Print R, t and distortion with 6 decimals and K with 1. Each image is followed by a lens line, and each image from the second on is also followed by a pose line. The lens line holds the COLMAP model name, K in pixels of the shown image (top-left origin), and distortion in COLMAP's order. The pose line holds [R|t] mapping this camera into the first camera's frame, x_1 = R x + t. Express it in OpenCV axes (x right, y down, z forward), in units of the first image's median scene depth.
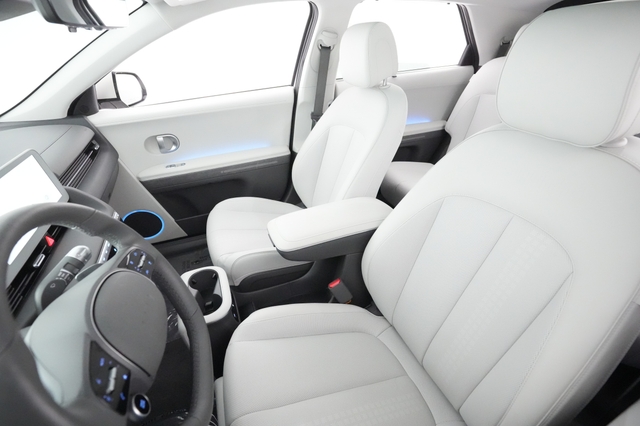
lens RADIAL K [[309.8, 0, 320.0], [0, 309.8, 213.0], [0, 0, 1]] dist [0.000954, 0.000134]
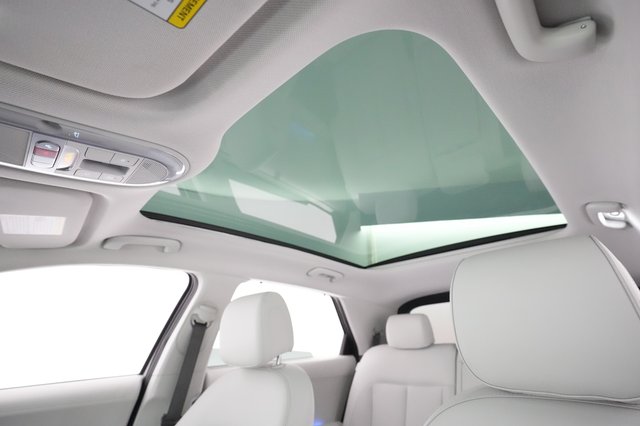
lens RADIAL K [[309.8, 0, 320.0], [0, 309.8, 213.0], [0, 0, 1]] dist [0.000954, 0.000134]
pose [[0.923501, 0.168281, 0.344713, -0.020264], [0.172161, 0.621219, -0.764491, -0.032555], [-0.342792, 0.765355, 0.544726, 0.205458]]
